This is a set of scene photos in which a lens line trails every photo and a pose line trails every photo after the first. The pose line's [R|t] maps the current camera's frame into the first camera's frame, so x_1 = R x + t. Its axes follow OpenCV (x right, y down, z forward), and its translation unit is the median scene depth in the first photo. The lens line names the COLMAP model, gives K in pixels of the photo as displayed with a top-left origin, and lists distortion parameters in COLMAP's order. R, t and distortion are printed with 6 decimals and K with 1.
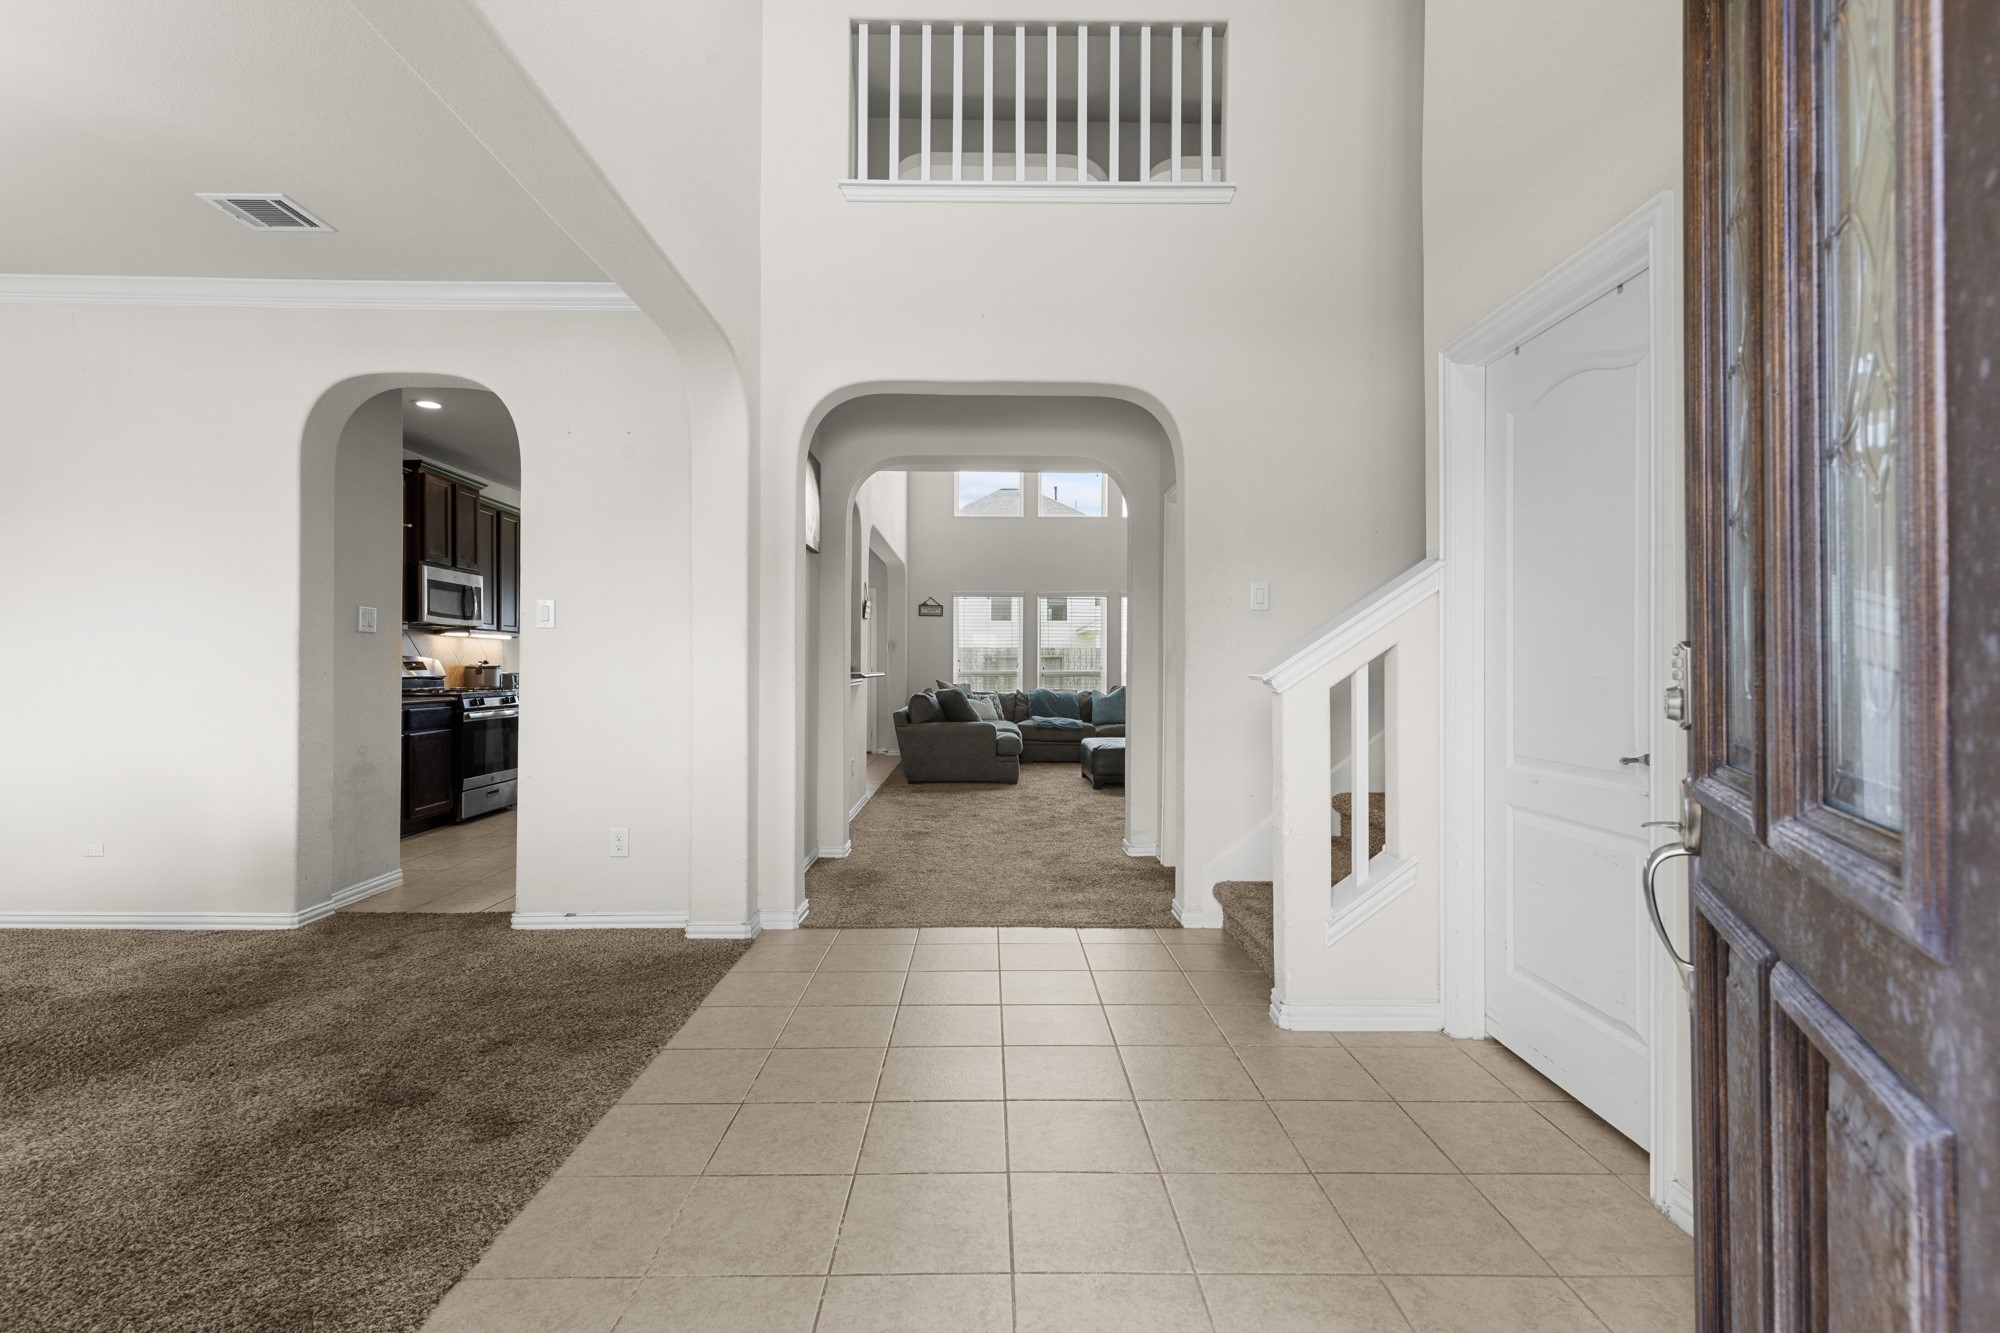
lens RADIAL K [[917.2, 0, 998.7], [0, 917.2, 656.4], [0, 0, 1]] dist [0.003541, 0.000097]
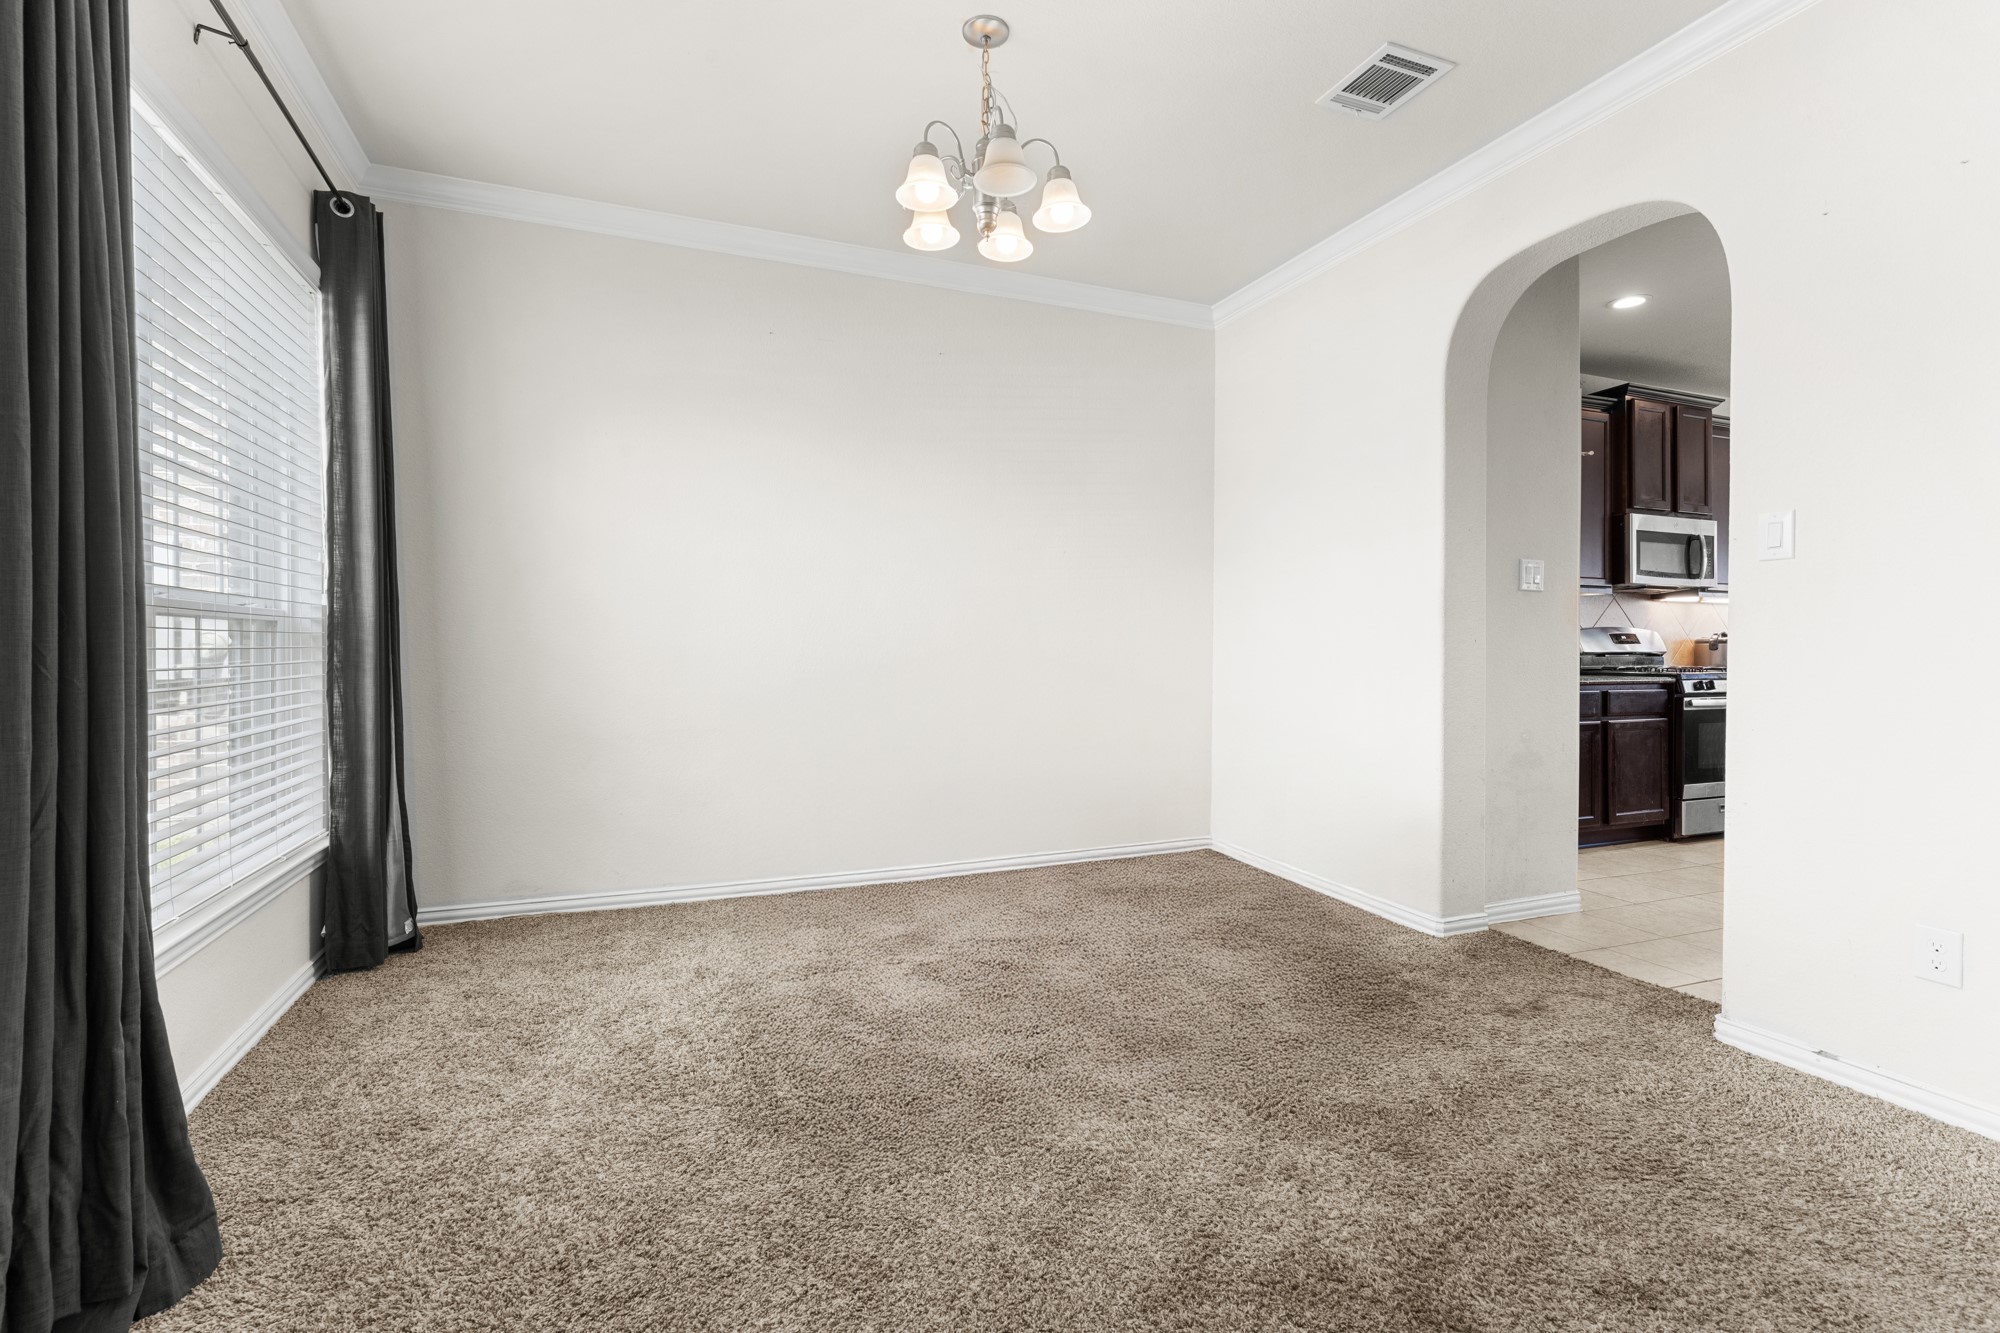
lens RADIAL K [[917.2, 0, 998.7], [0, 917.2, 656.4], [0, 0, 1]] dist [0.003541, 0.000097]
pose [[0.358460, 0.006533, -0.933522, -0.111326], [0.008830, 0.999907, 0.010388, 0.021070], [0.933503, -0.011967, 0.358369, 0.300308]]
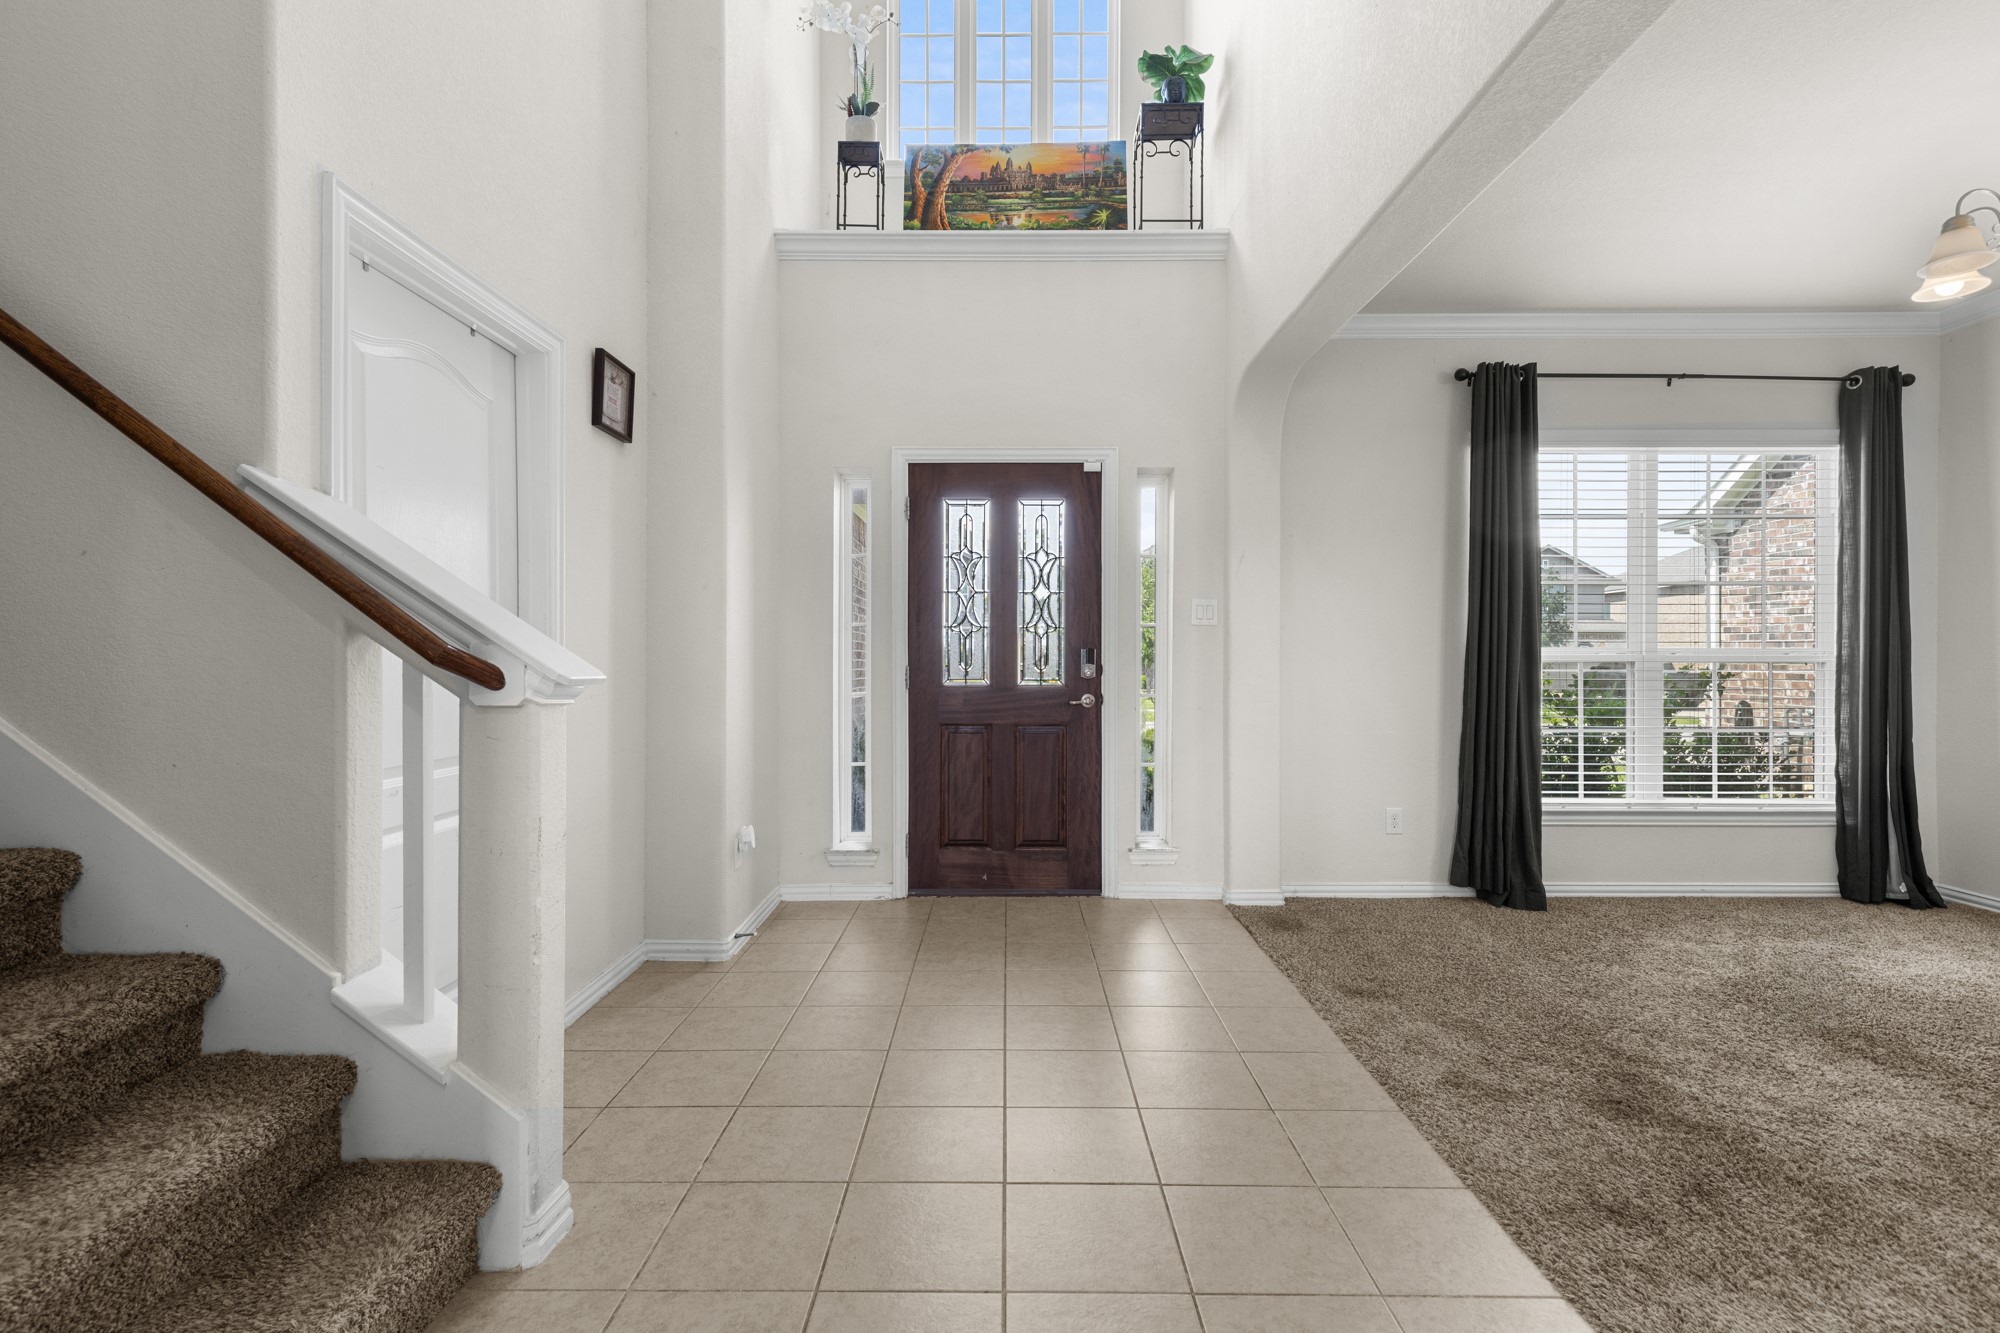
lens RADIAL K [[917.2, 0, 998.7], [0, 917.2, 656.4], [0, 0, 1]] dist [0.003541, 0.000097]
pose [[-0.999703, -0.004651, 0.023937, -0.004711], [-0.004955, 0.999907, -0.012684, 0.008677], [-0.023876, -0.012799, -0.999633, 1.161864]]
